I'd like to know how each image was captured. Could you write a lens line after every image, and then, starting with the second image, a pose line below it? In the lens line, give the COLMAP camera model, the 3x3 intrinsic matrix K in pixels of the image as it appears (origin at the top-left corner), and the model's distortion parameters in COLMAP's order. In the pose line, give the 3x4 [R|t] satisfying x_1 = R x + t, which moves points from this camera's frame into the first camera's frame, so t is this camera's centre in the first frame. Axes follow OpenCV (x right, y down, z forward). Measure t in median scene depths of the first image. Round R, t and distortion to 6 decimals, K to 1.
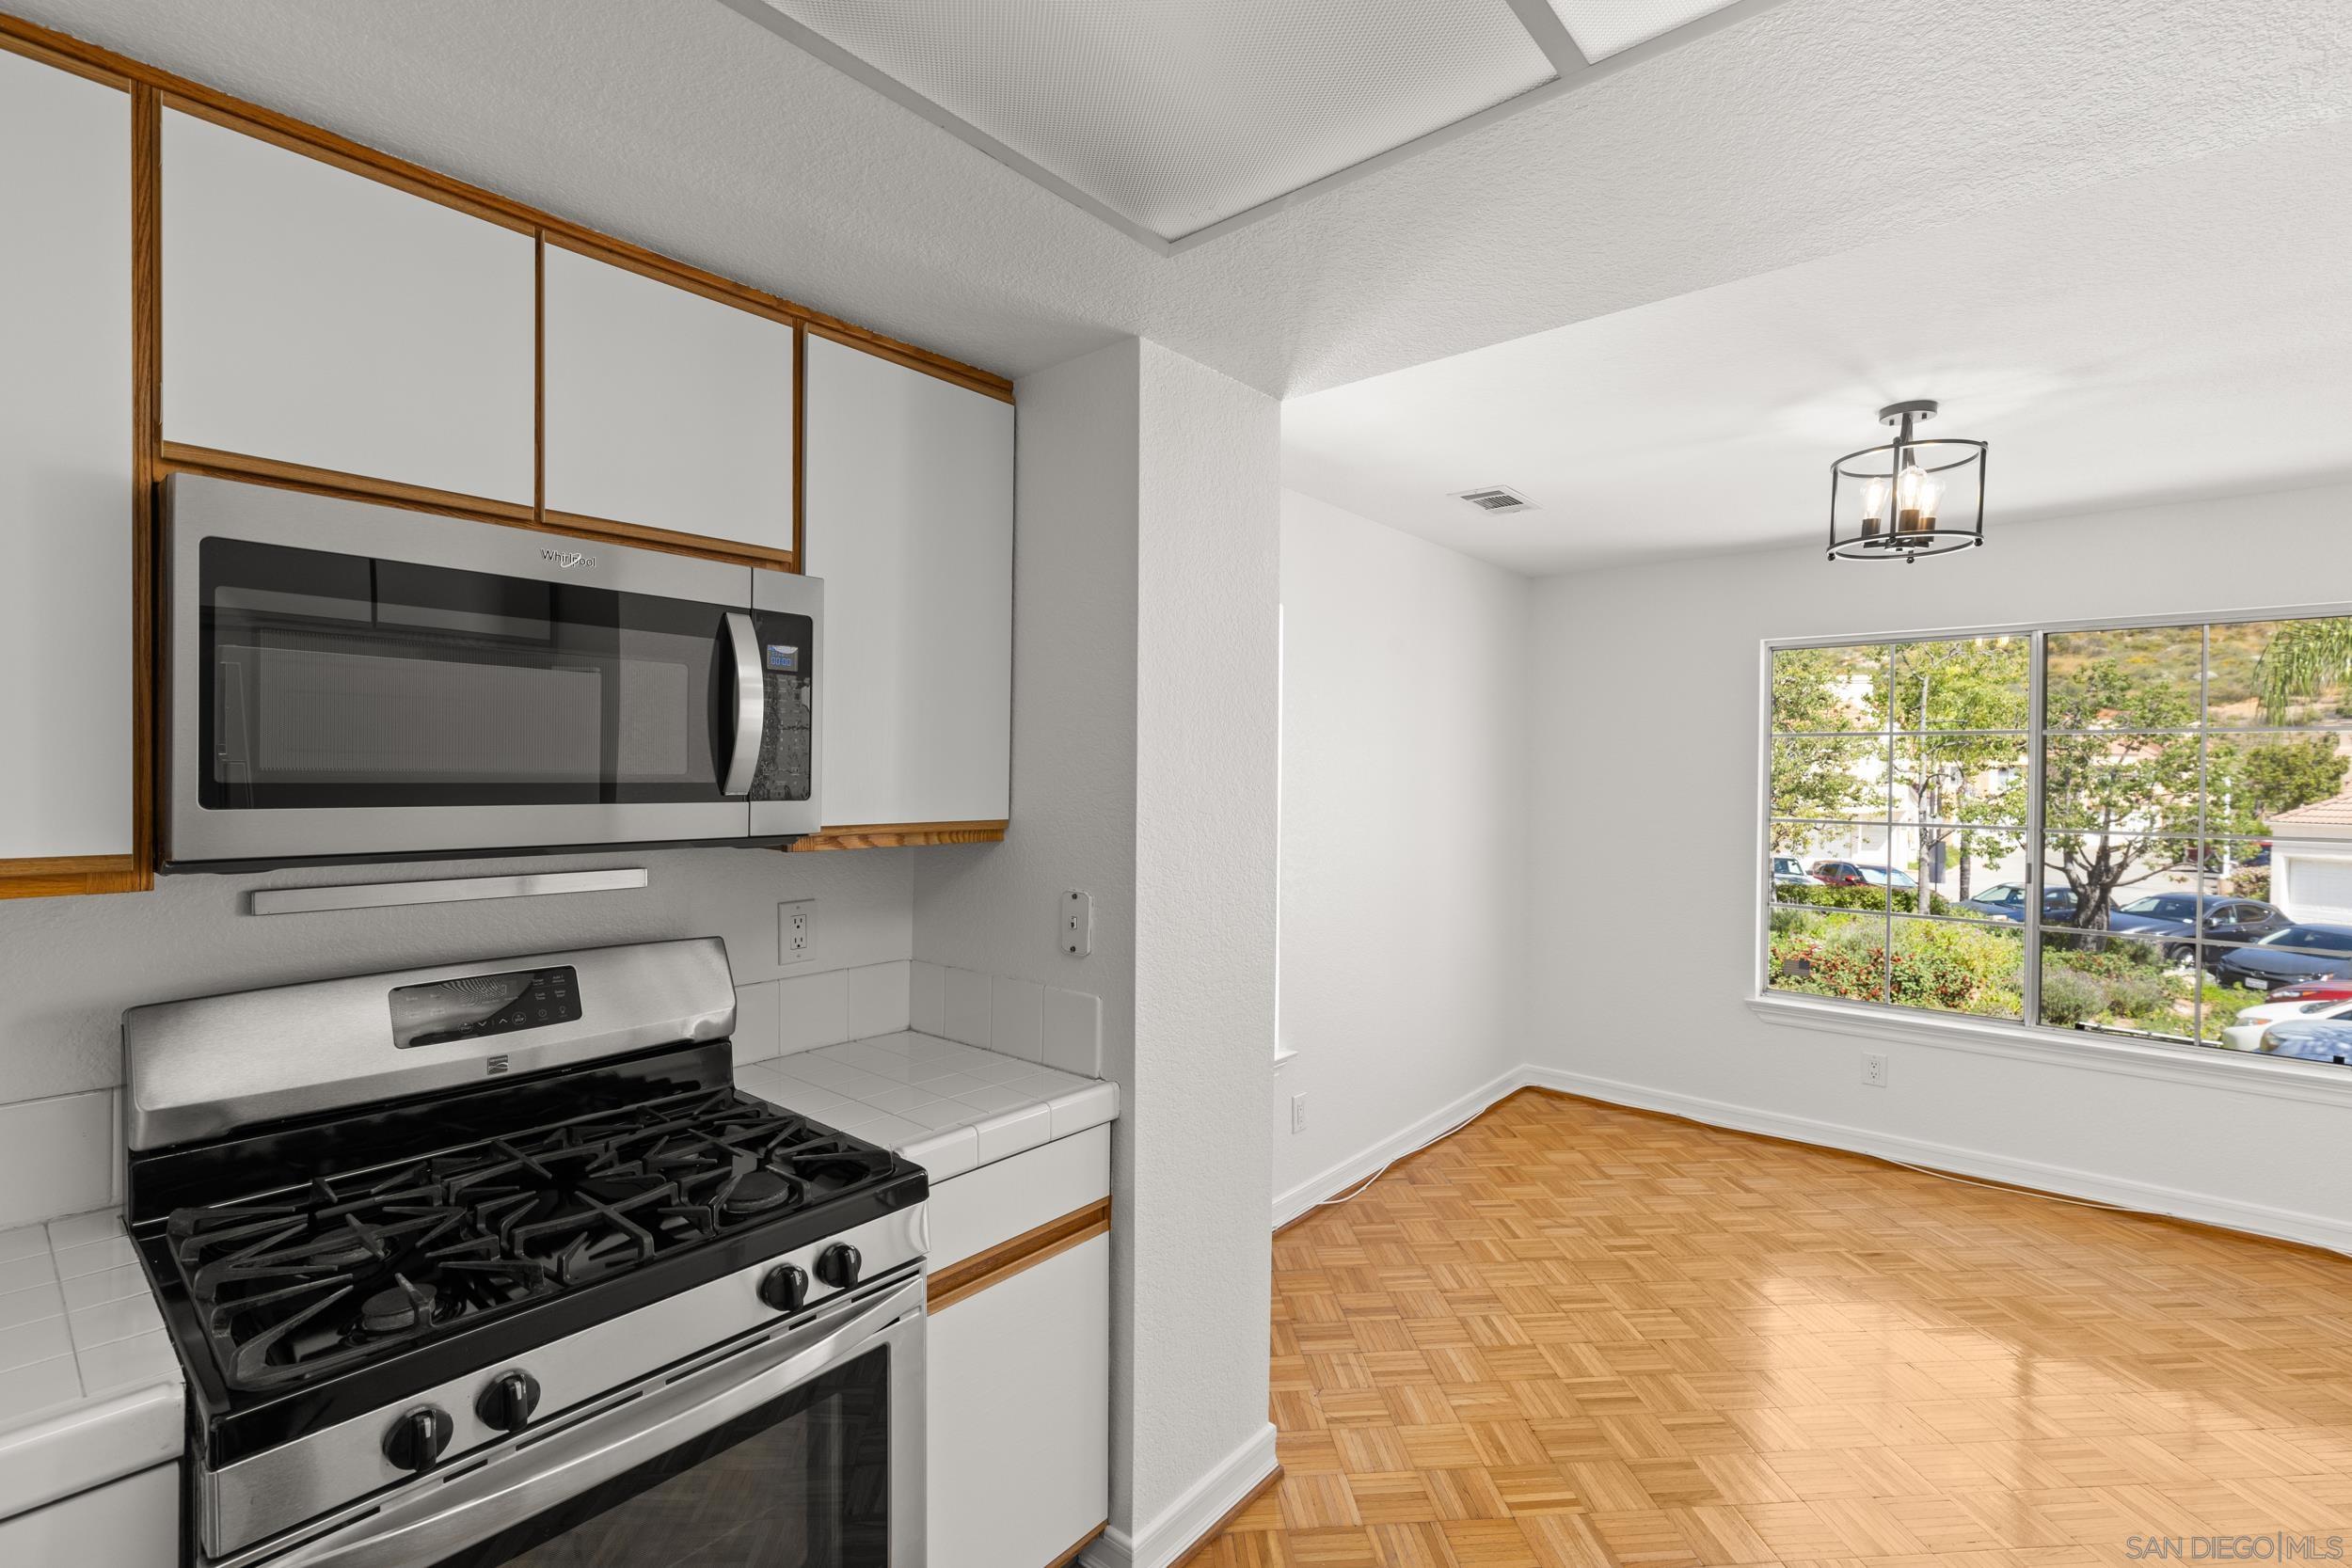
lens RADIAL K [[1054.9, 0, 1185.6], [0, 1054.9, 776.8], [0, 0, 1]] dist [0.008851, -0.001277]
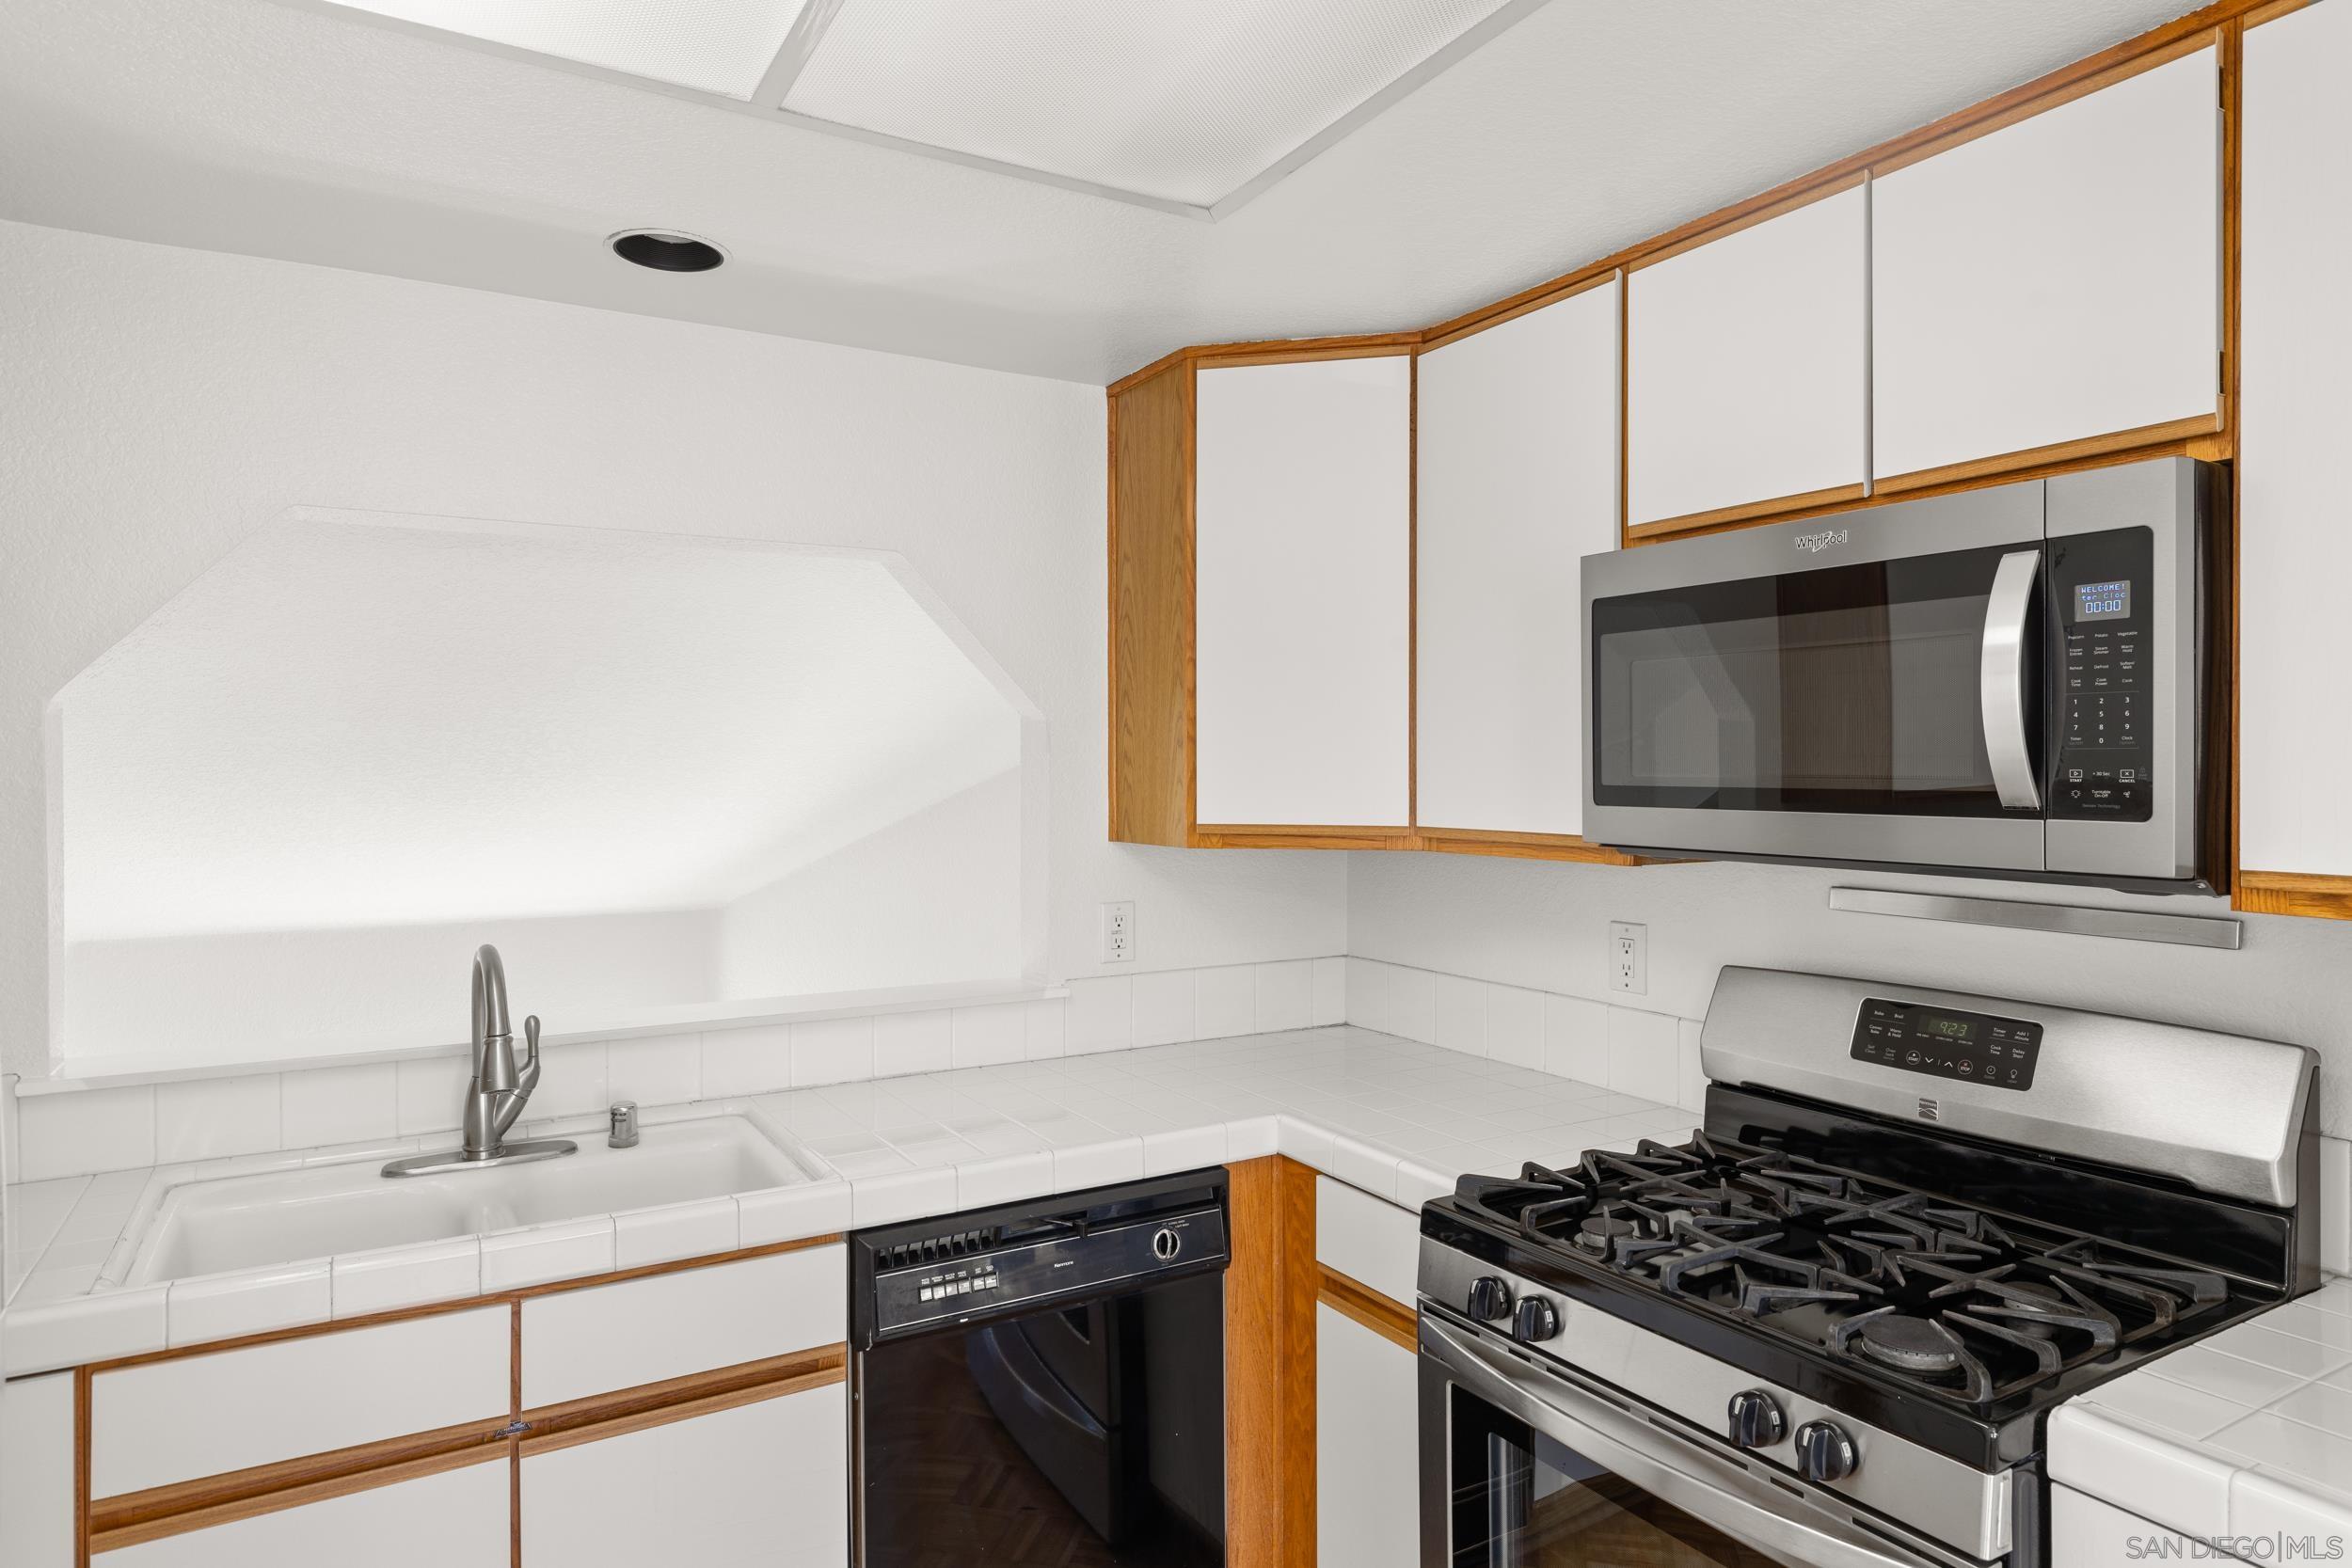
lens RADIAL K [[1390.8, 0, 1195.0], [0, 1390.8, 779.3], [0, 0, 1]] dist [0.011690, -0.004703]
pose [[-0.327194, -0.001938, -0.944955, 0.669683], [-0.006099, 0.999981, 0.000061, 0.000895], [0.944938, 0.005783, -0.327200, 0.830314]]
